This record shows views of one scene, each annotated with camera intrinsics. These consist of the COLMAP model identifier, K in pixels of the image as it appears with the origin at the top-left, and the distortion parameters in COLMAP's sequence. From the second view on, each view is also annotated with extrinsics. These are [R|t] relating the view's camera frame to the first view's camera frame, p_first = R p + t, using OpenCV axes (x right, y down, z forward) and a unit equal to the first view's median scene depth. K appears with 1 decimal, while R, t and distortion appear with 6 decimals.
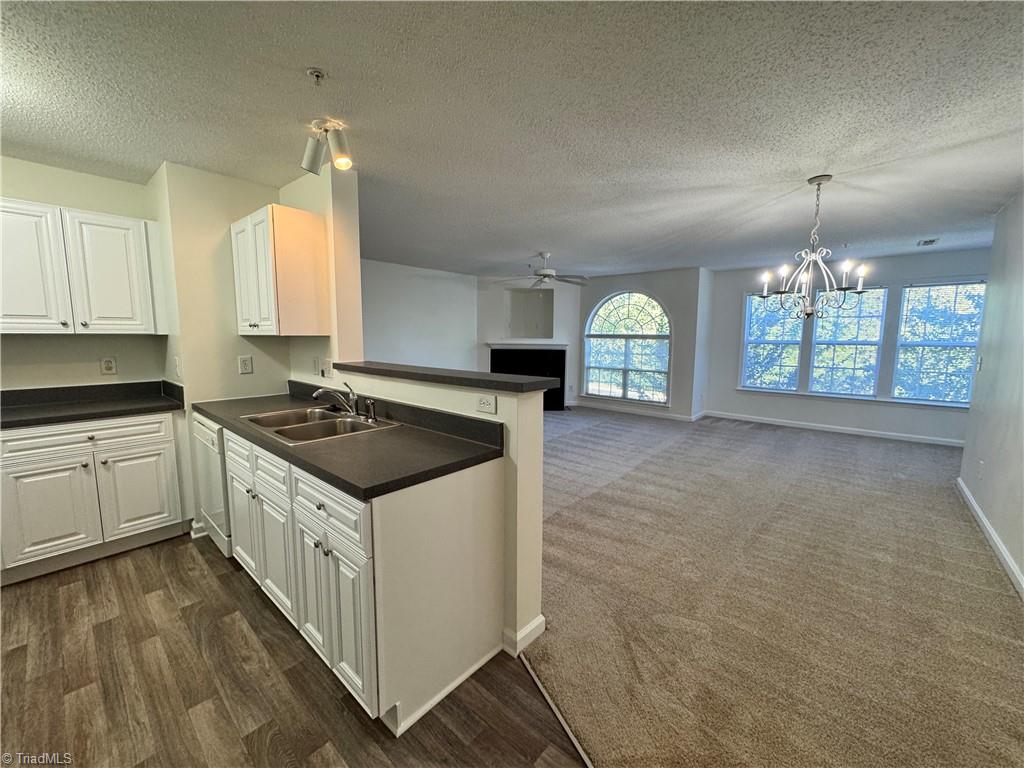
lens RADIAL K [[409.1, 0, 511.5], [0, 409.1, 383.8], [0, 0, 1]] dist [-0.001332, -0.000141]
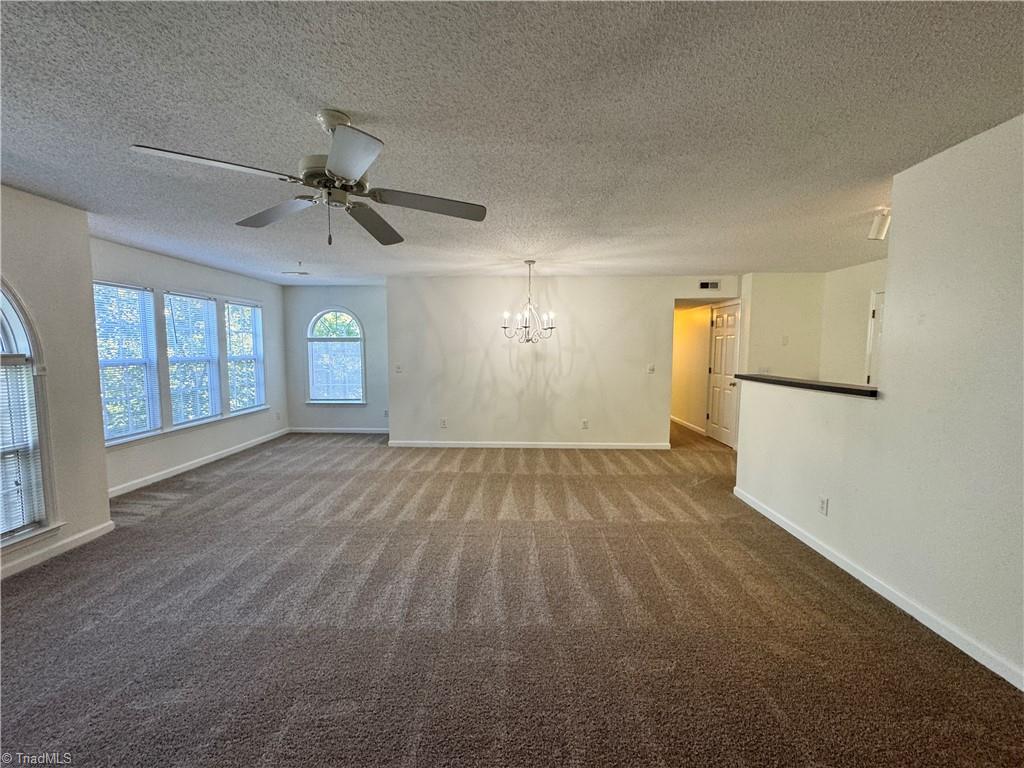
lens RADIAL K [[409.1, 0, 508.7], [0, 409.1, 382.8], [0, 0, 1]] dist [-0.001332, -0.000141]
pose [[-0.632872, -0.069682, 0.771114, -0.195175], [0.085068, 0.983654, 0.158706, -0.103286], [-0.769569, 0.166038, -0.616600, 0.784934]]
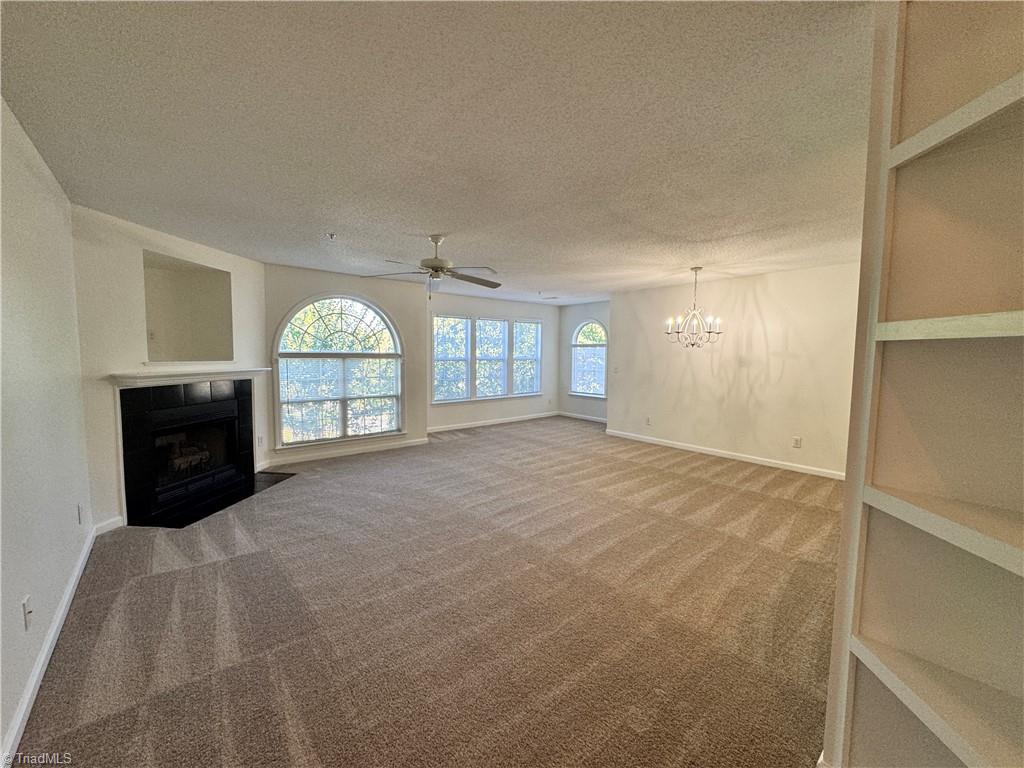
lens RADIAL K [[409.1, 0, 511.9], [0, 409.1, 383.3], [0, 0, 1]] dist [-0.001332, -0.000141]
pose [[0.153468, -0.078267, 0.985049, -0.405499], [0.105696, 0.992440, 0.062387, -0.075993], [-0.982485, 0.094541, 0.160580, 0.550459]]
